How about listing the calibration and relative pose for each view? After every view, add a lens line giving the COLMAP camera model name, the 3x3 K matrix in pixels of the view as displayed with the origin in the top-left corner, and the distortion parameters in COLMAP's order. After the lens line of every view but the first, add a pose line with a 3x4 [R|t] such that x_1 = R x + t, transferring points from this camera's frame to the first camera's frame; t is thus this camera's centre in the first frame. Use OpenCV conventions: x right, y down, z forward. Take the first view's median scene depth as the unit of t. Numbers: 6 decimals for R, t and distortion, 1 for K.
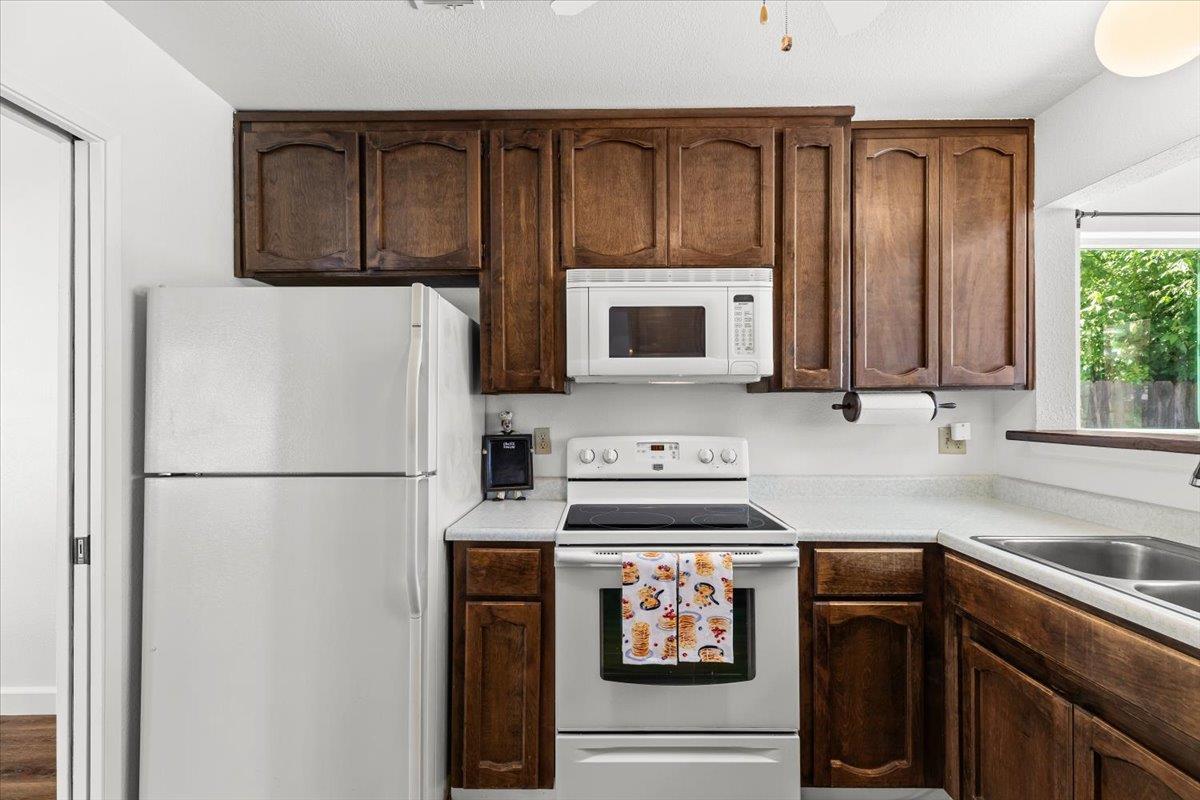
lens RADIAL K [[504.2, 0, 600.0], [0, 504.2, 400.0], [0, 0, 1]] dist [0.000073, -0.000060]
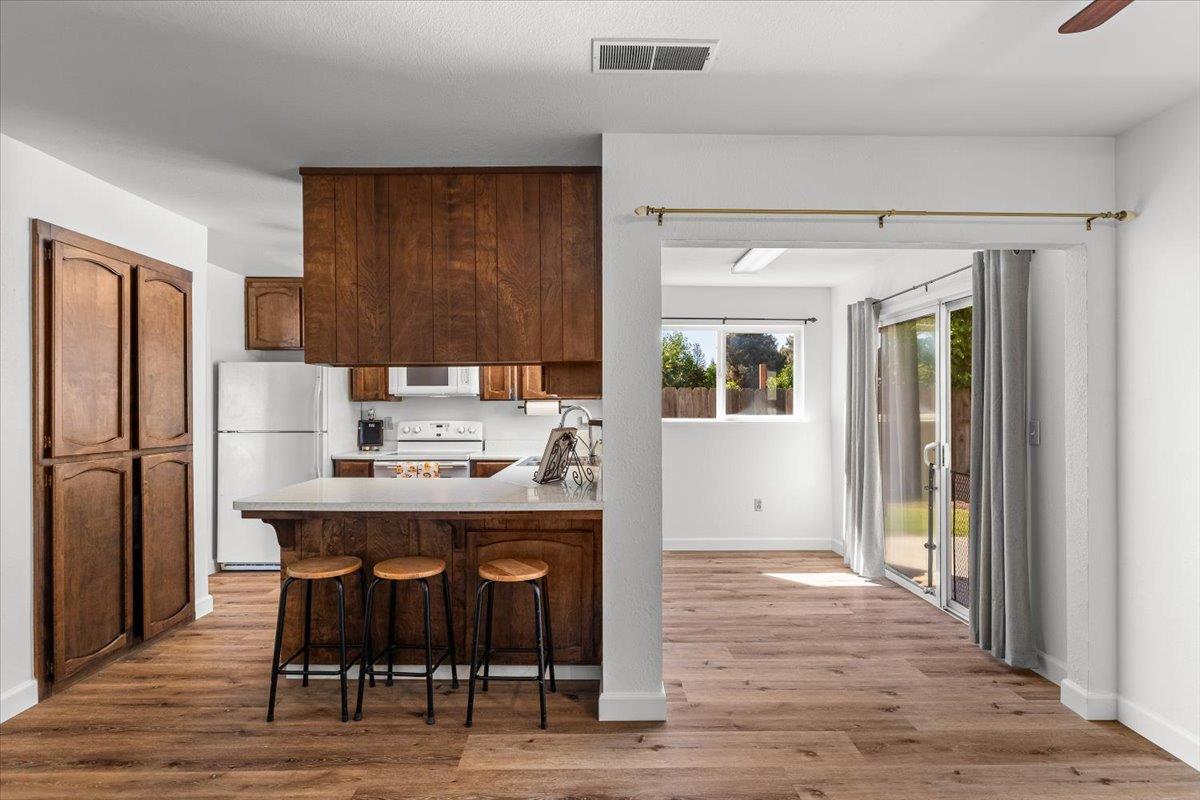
lens RADIAL K [[555.0, 0, 600.0], [0, 555.0, 400.0], [0, 0, 1]] dist [-0.001119, -0.000152]
pose [[0.999939, 0.000886, 0.011009, 0.855964], [-0.000857, 0.999996, -0.002614, -0.013011], [-0.011011, 0.002605, 0.999936, -1.528992]]
